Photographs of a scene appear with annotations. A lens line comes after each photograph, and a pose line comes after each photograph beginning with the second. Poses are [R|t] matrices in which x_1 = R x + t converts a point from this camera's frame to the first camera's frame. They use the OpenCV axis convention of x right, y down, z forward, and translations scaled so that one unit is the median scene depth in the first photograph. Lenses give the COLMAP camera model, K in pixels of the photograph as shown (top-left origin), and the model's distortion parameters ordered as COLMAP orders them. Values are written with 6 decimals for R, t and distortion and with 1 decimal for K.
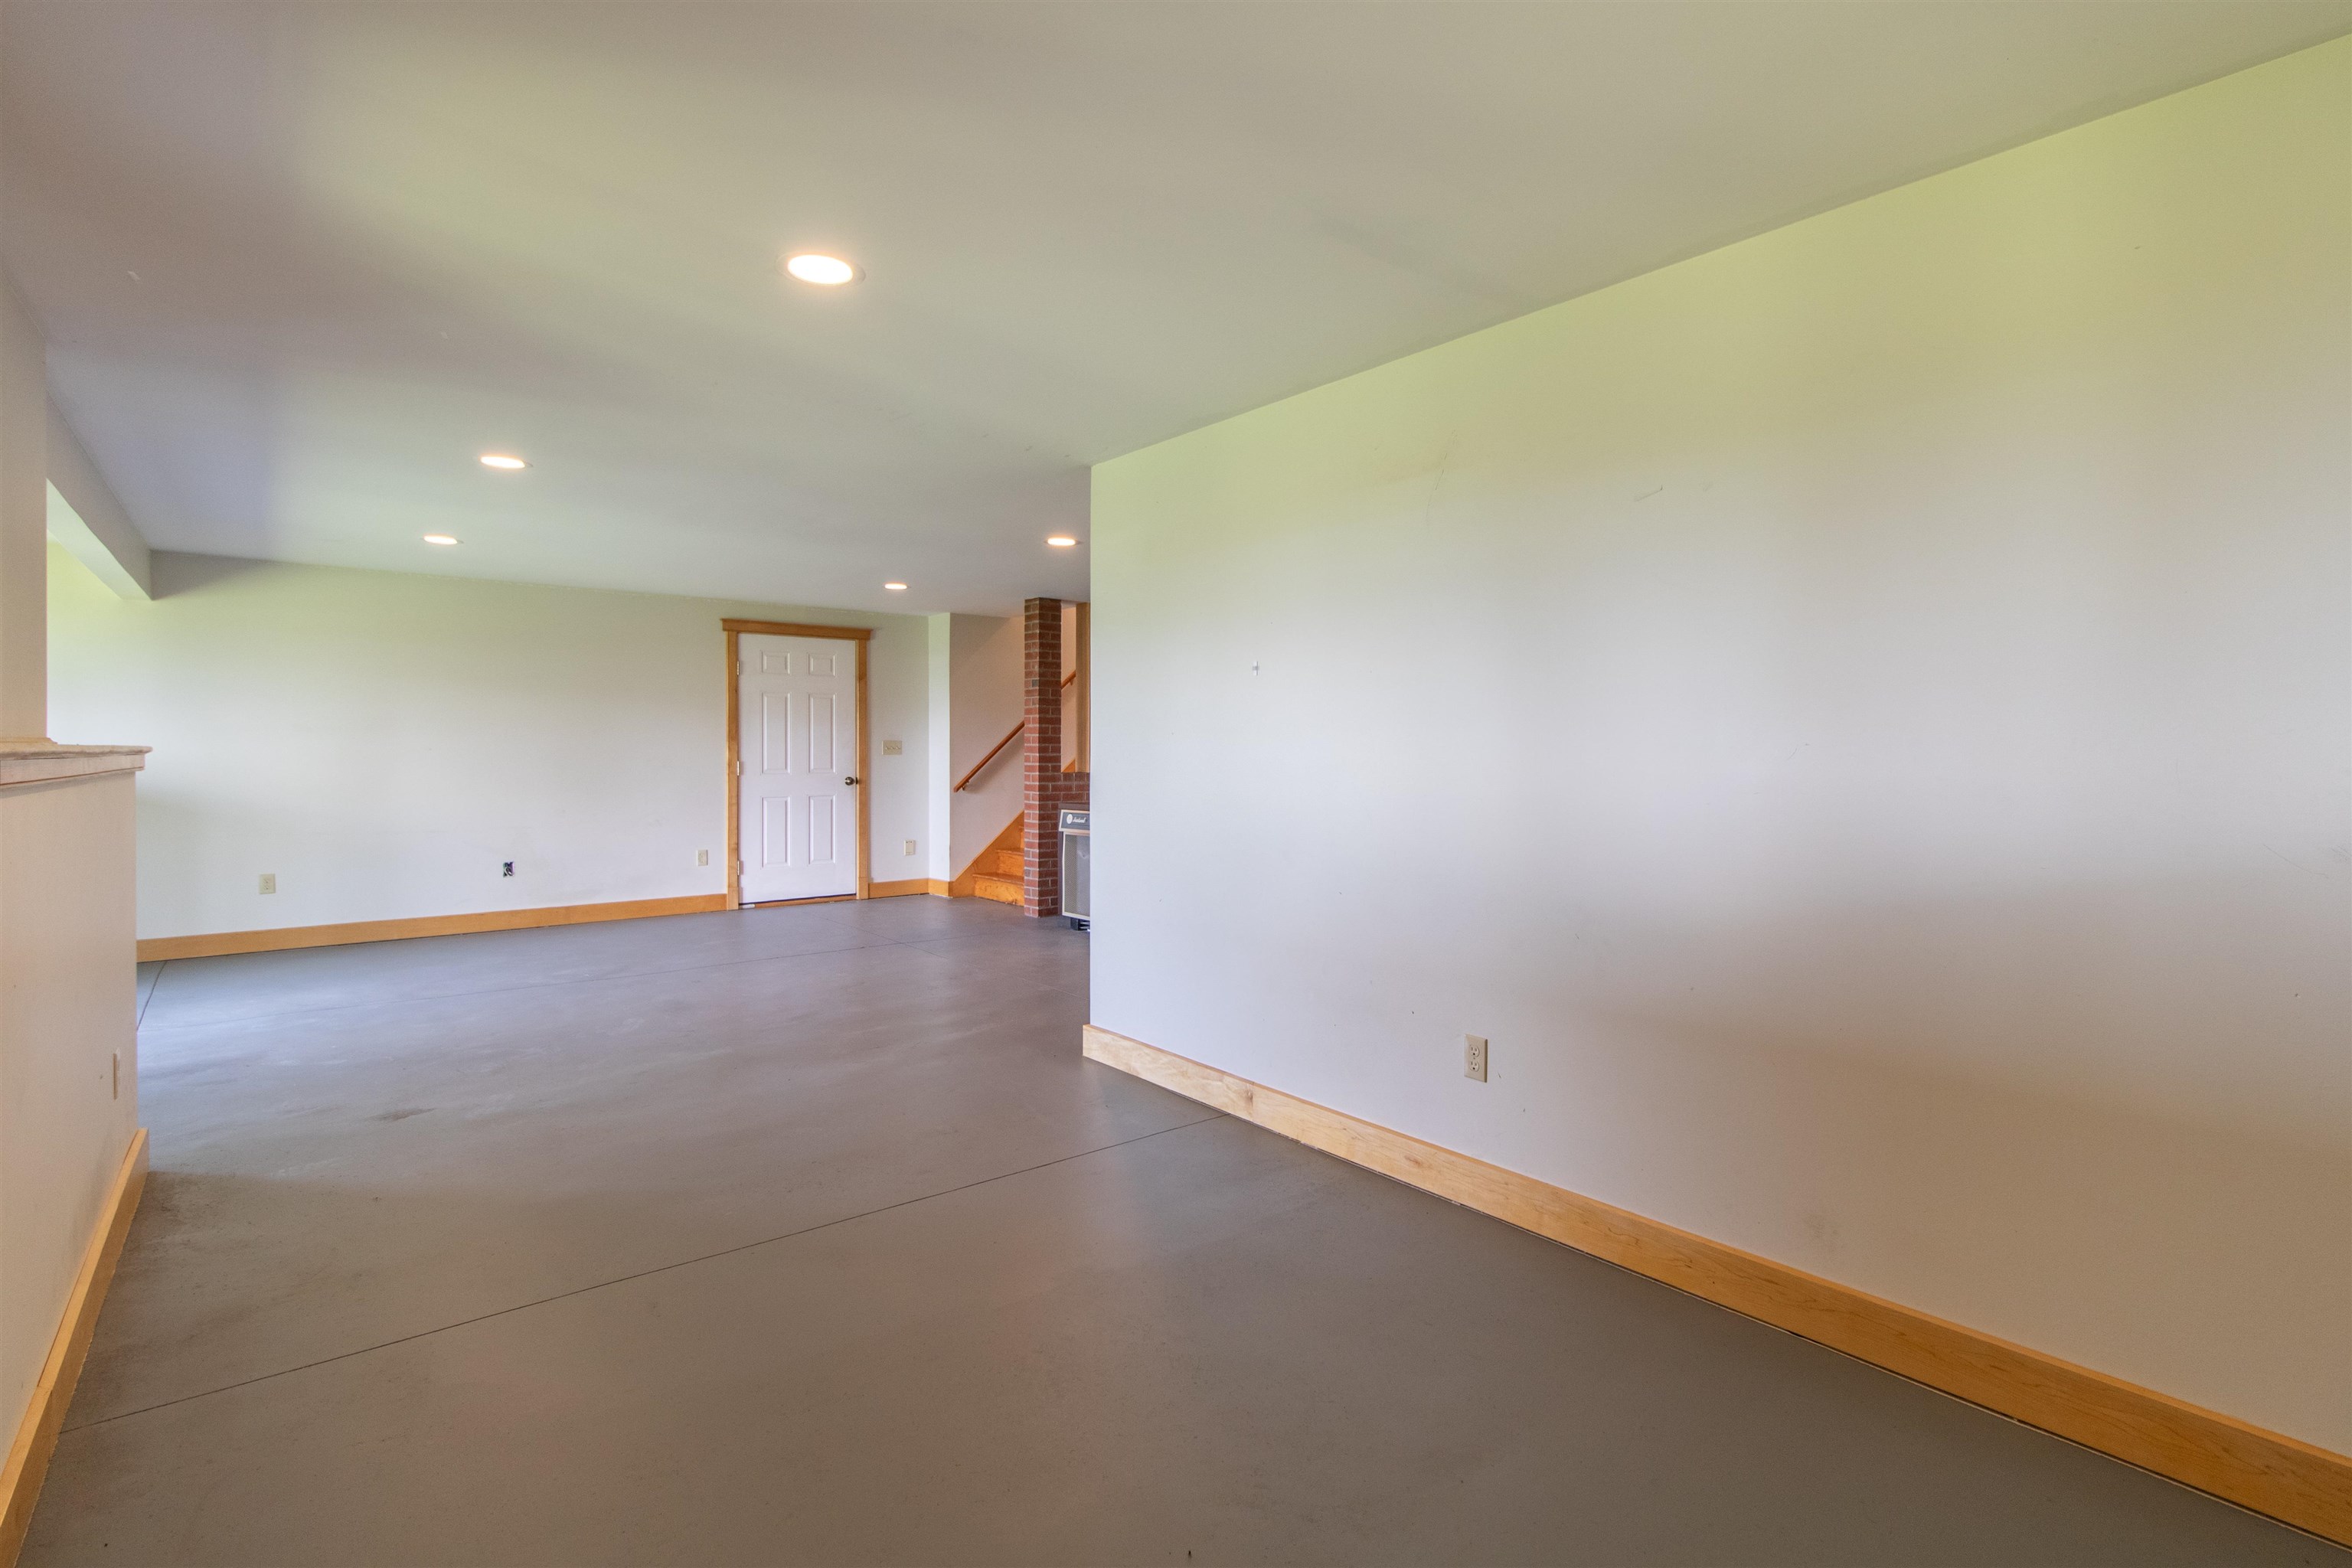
lens RADIAL K [[1109.0, 0, 1167.2], [0, 1109.0, 770.9], [0, 0, 1]] dist [0.002587, 0.000006]
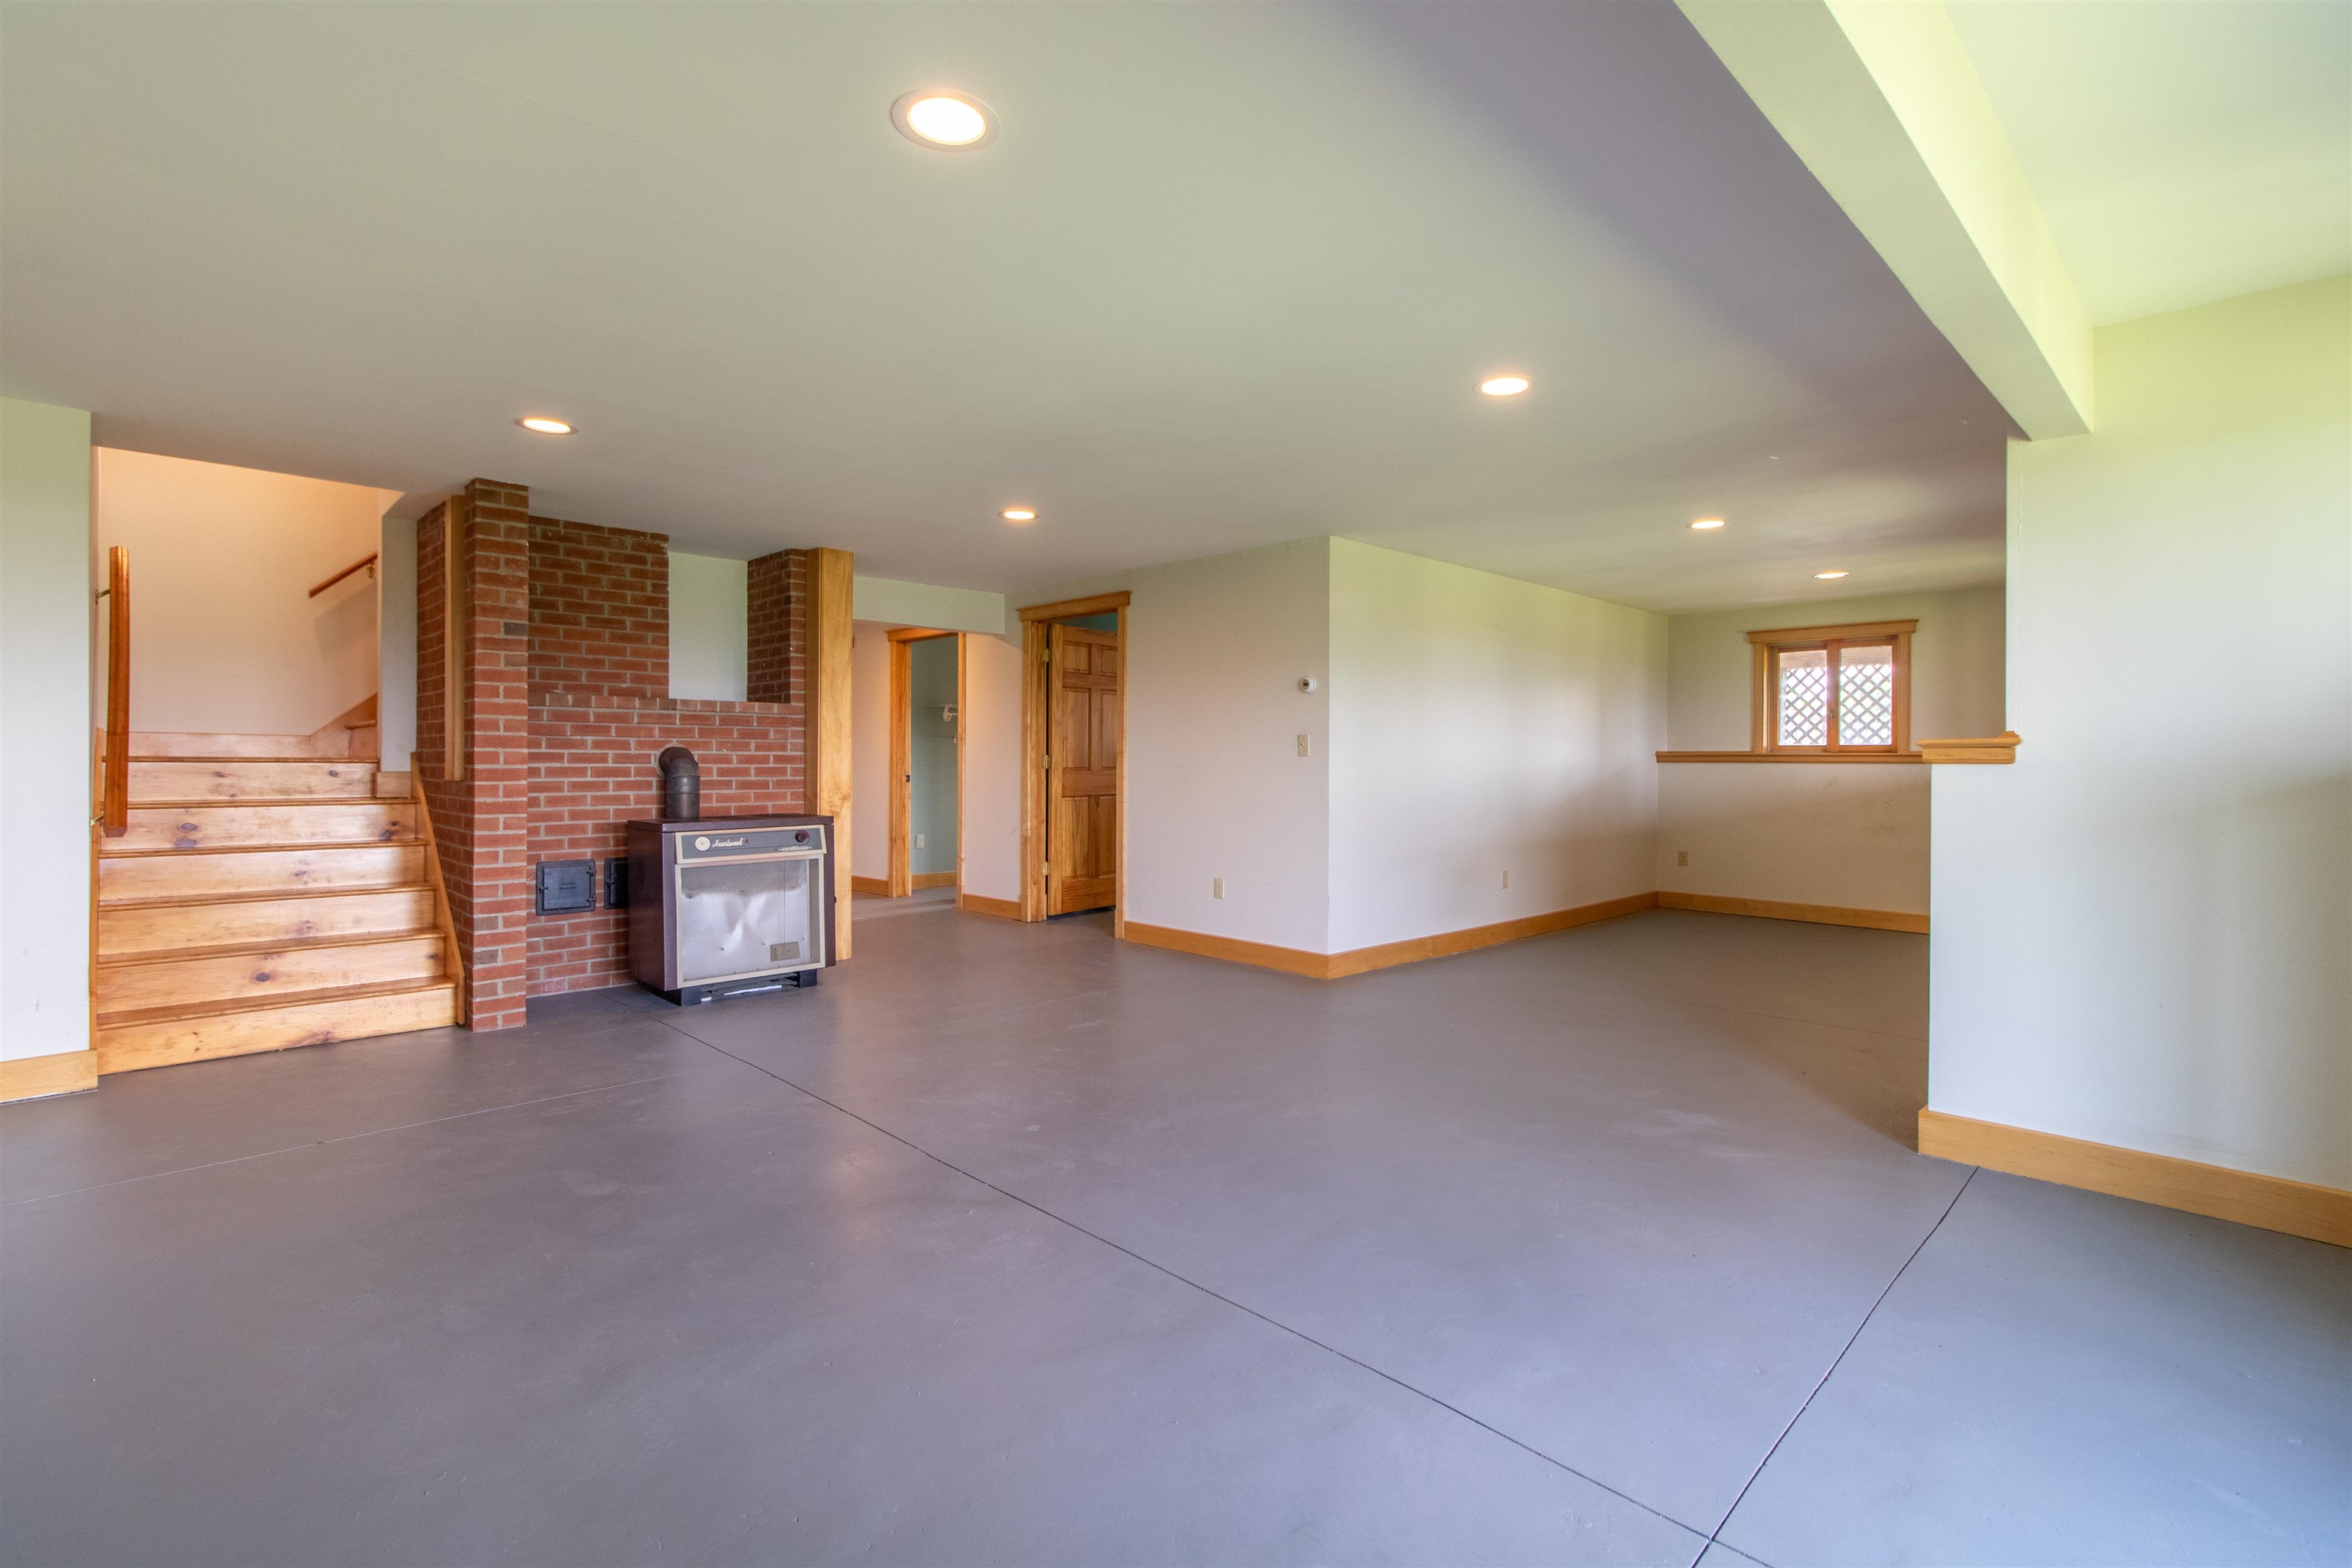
lens RADIAL K [[1109.0, 0, 1173.8], [0, 1109.0, 770.1], [0, 0, 1]] dist [0.002587, 0.000006]
pose [[-0.112087, -0.011556, 0.993631, -0.716006], [0.016169, 0.999779, 0.013451, -0.006163], [-0.993567, 0.017573, -0.111875, 0.692436]]
